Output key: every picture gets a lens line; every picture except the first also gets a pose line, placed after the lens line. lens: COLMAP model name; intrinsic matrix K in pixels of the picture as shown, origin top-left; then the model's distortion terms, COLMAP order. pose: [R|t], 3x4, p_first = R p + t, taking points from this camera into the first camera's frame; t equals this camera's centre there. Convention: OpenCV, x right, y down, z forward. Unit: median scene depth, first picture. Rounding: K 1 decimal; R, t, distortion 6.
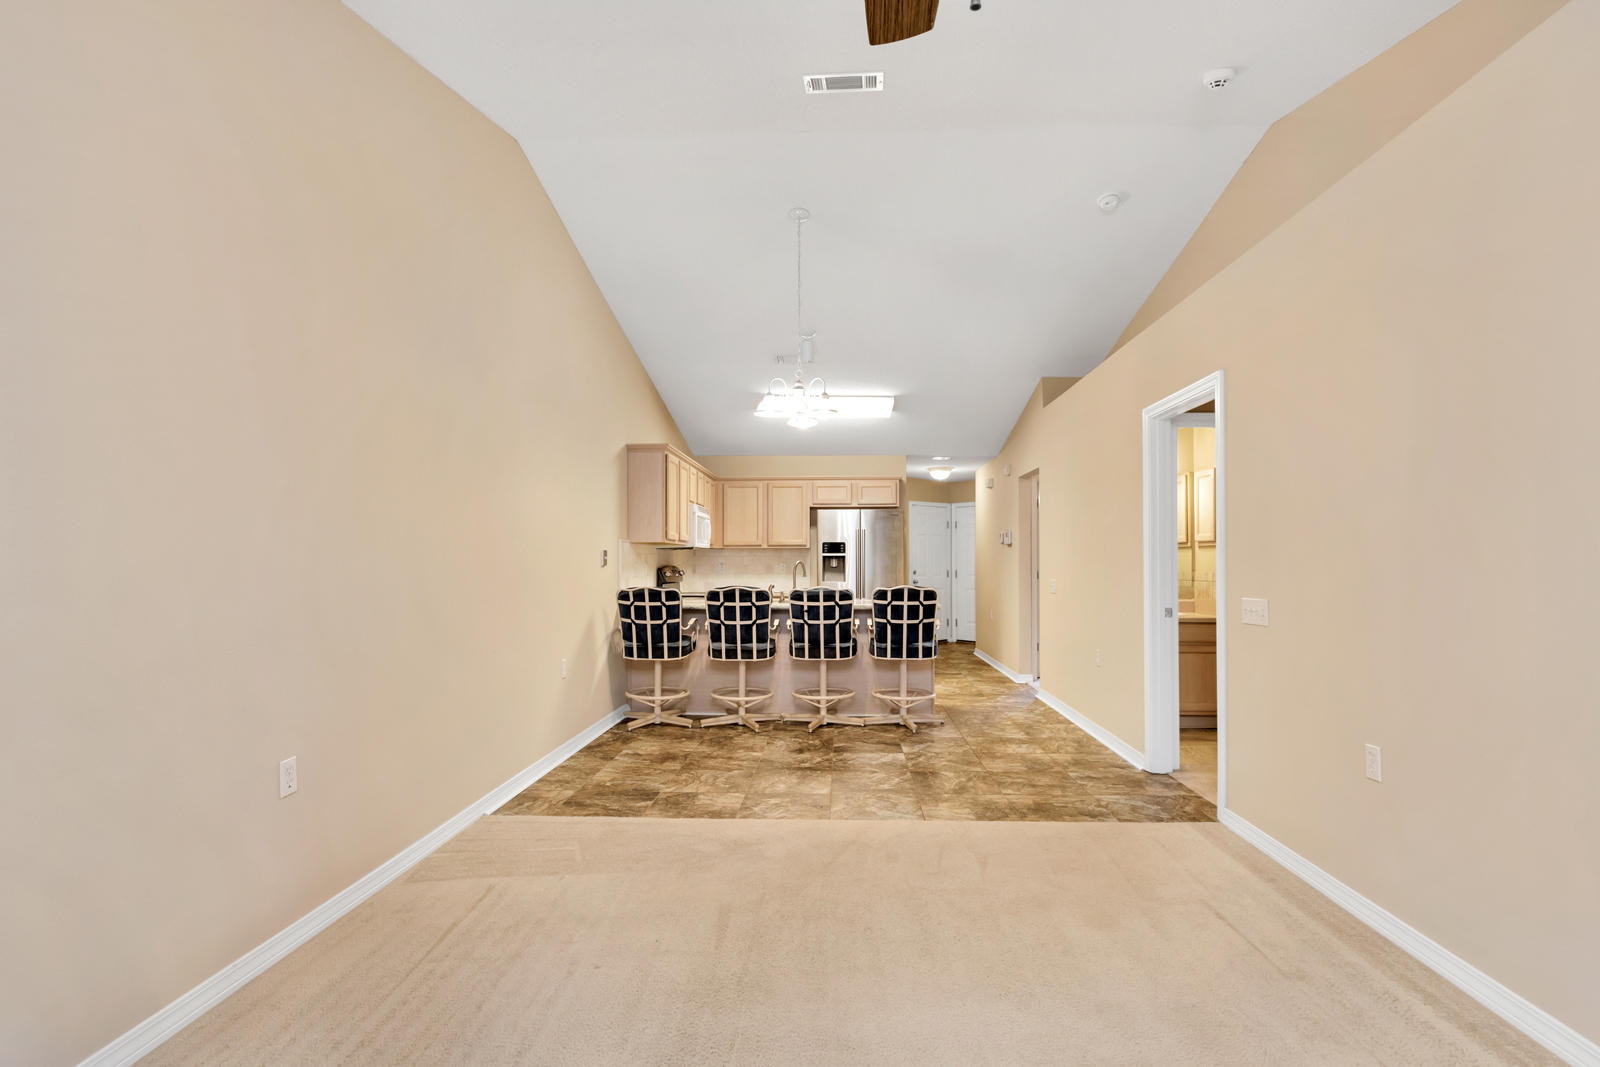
lens RADIAL K [[828.2, 0, 792.2], [0, 828.2, 571.4], [0, 0, 1]] dist [0.003278, -0.000657]
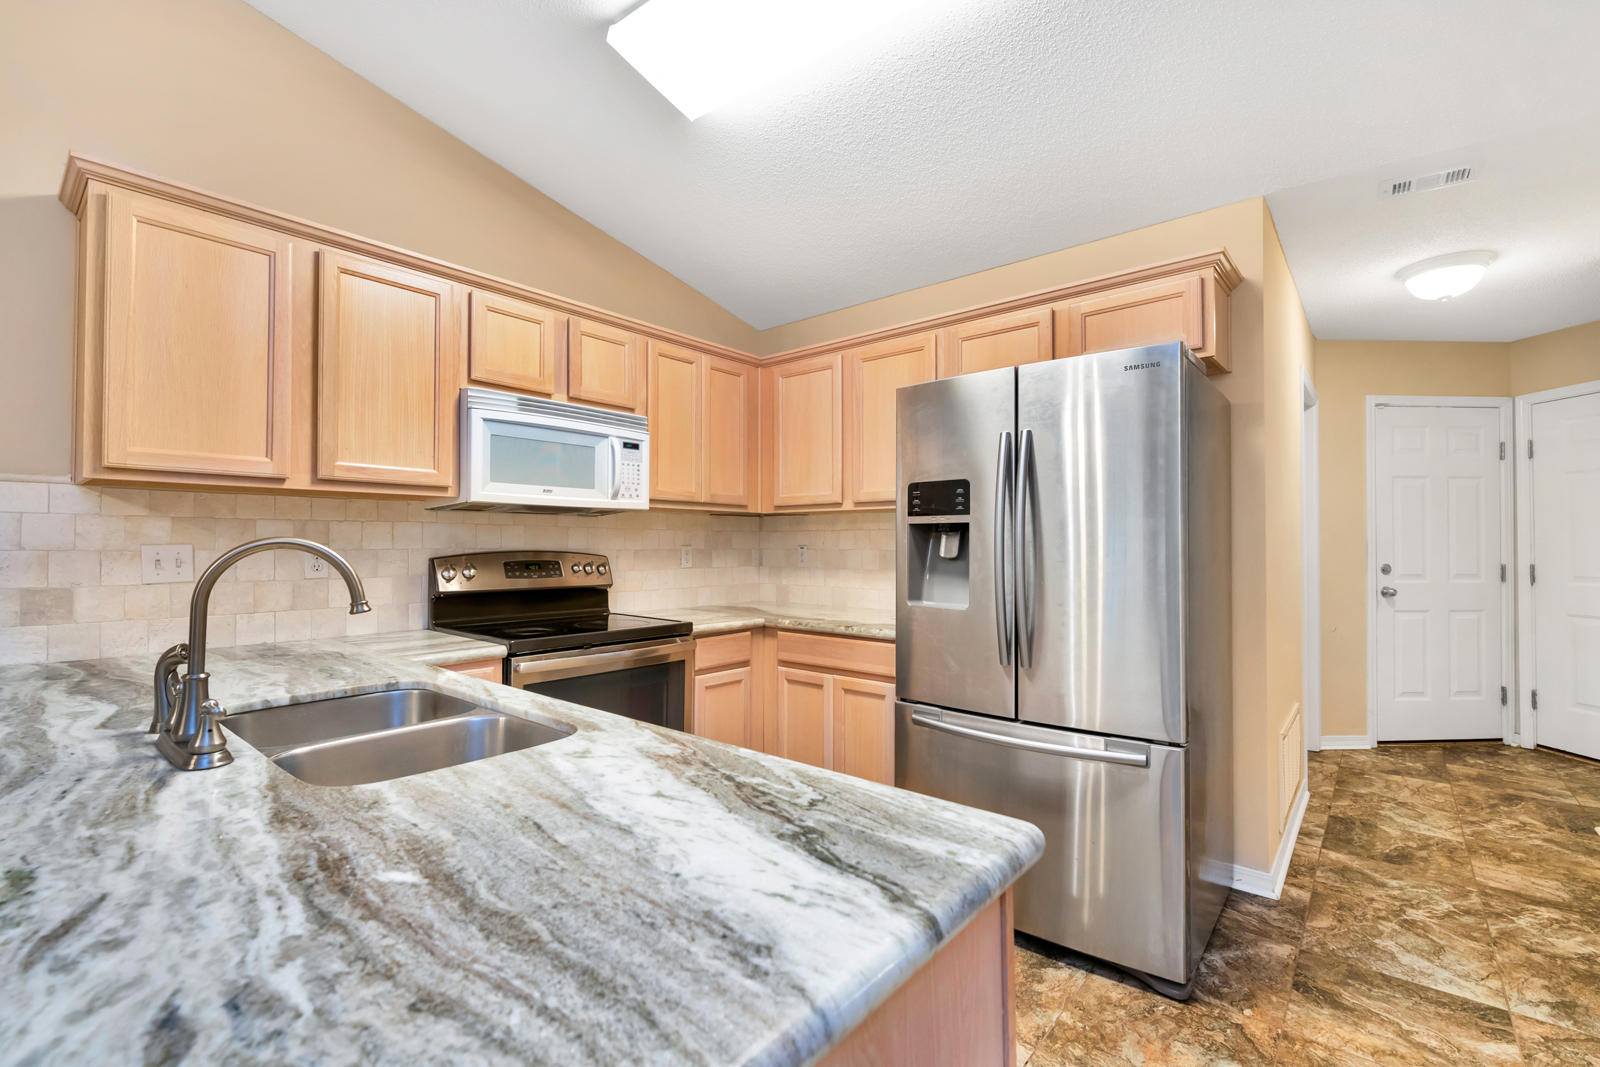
lens RADIAL K [[699.8, 0, 808.9], [0, 699.8, 533.2], [0, 0, 1]] dist [0.002419, -0.004302]
pose [[0.801228, -0.006952, -0.598319, 0.175327], [-0.008701, 0.999691, -0.023268, -0.008849], [0.598296, 0.023849, 0.800920, 0.768724]]
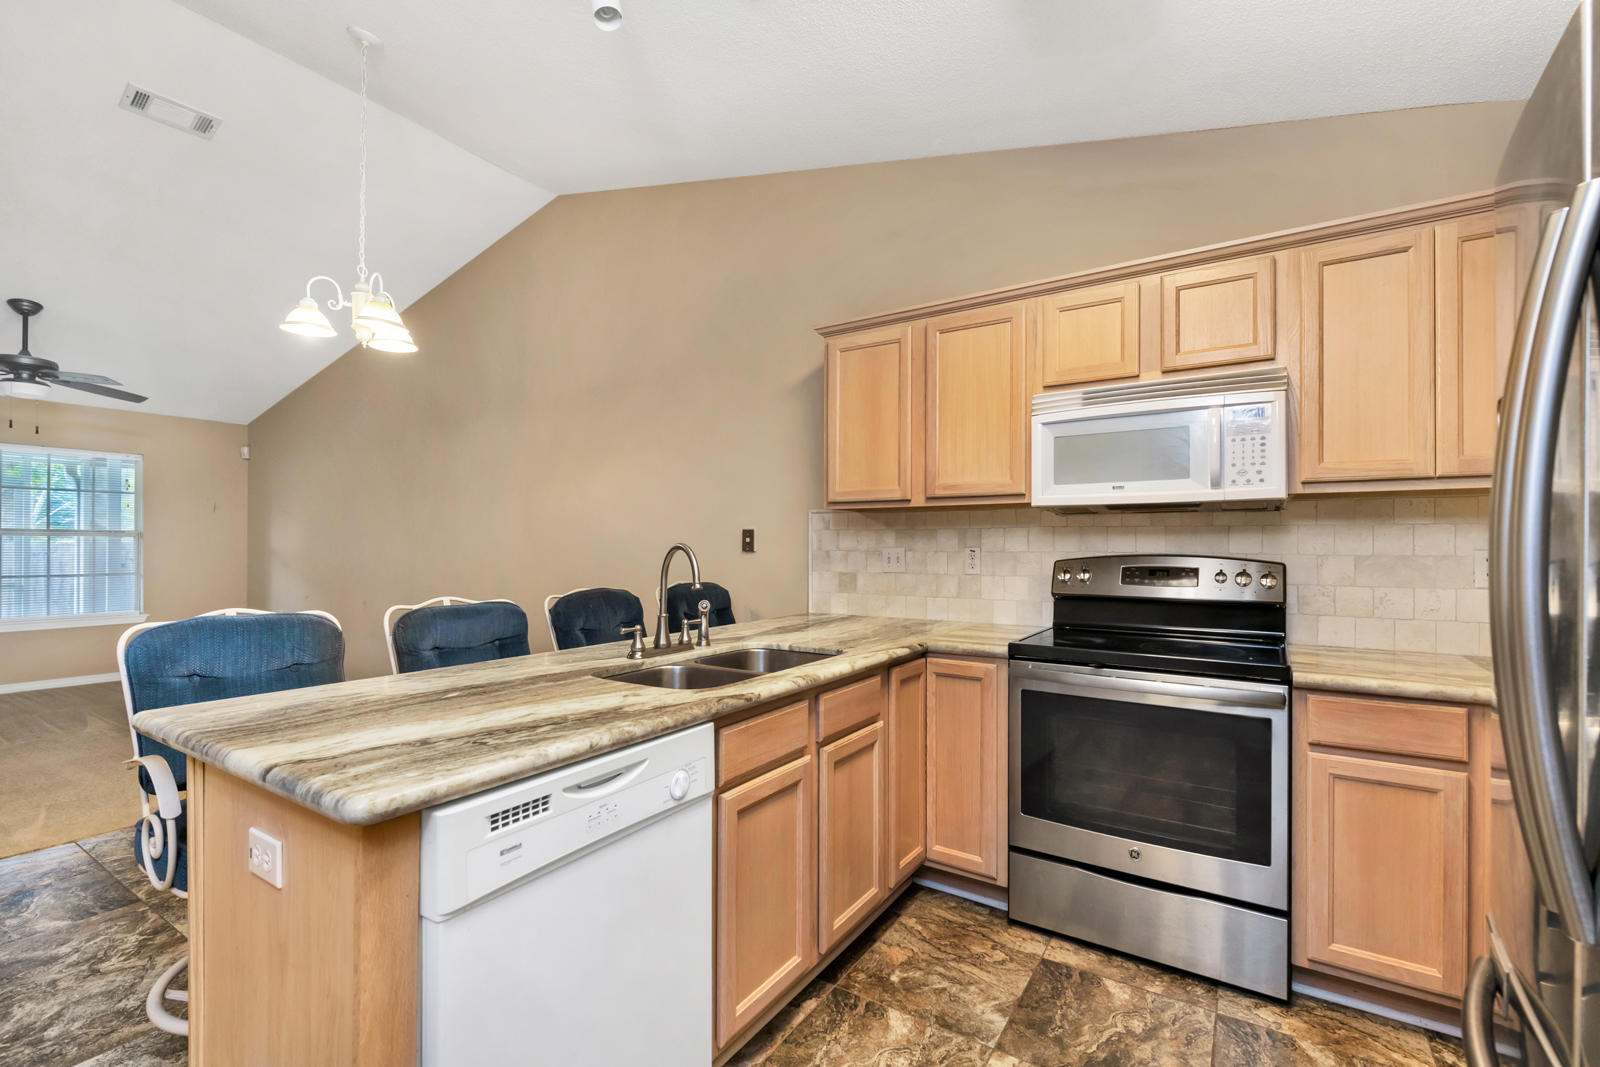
lens RADIAL K [[699.8, 0, 785.5], [0, 699.8, 541.9], [0, 0, 1]] dist [0.002419, -0.004302]
pose [[-0.509567, -0.004120, -0.860421, 0.201655], [-0.008298, 0.999966, 0.000126, -0.011282], [0.860391, 0.007204, -0.509583, 0.976666]]
